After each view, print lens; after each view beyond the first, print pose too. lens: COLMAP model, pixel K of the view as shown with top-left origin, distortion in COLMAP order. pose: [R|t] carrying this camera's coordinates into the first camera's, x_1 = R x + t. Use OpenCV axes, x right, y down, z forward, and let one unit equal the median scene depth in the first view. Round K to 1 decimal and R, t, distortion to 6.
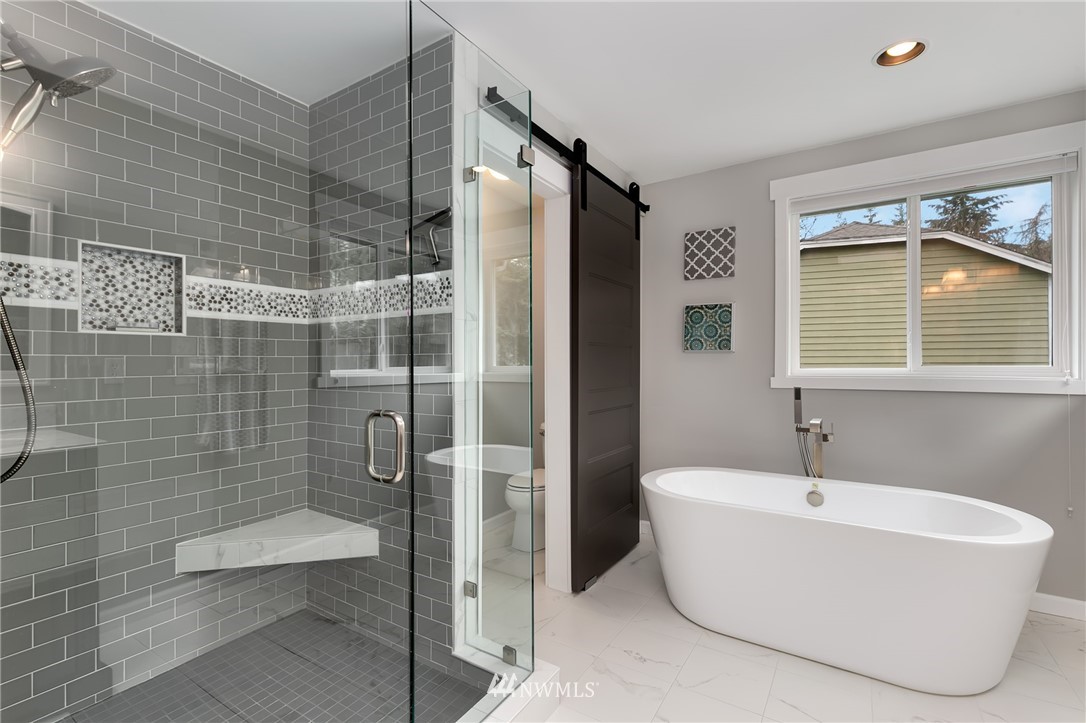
lens RADIAL K [[490.9, 0, 541.1], [0, 490.9, 360.1], [0, 0, 1]] dist [0.004144, -0.000266]
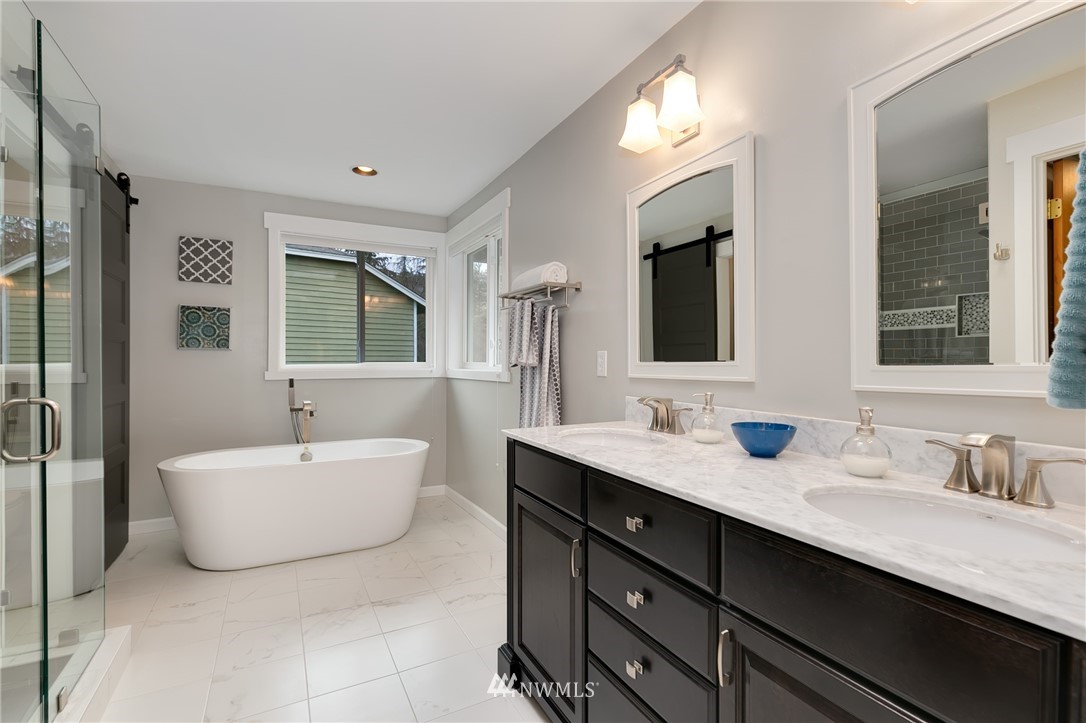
lens RADIAL K [[490.9, 0, 544.8], [0, 490.9, 361.3], [0, 0, 1]] dist [0.004144, -0.000266]
pose [[0.482861, 0.003236, 0.875691, -0.262043], [-0.009102, 0.999958, 0.001323, 0.001314], [-0.875650, -0.008610, 0.482870, -0.203384]]
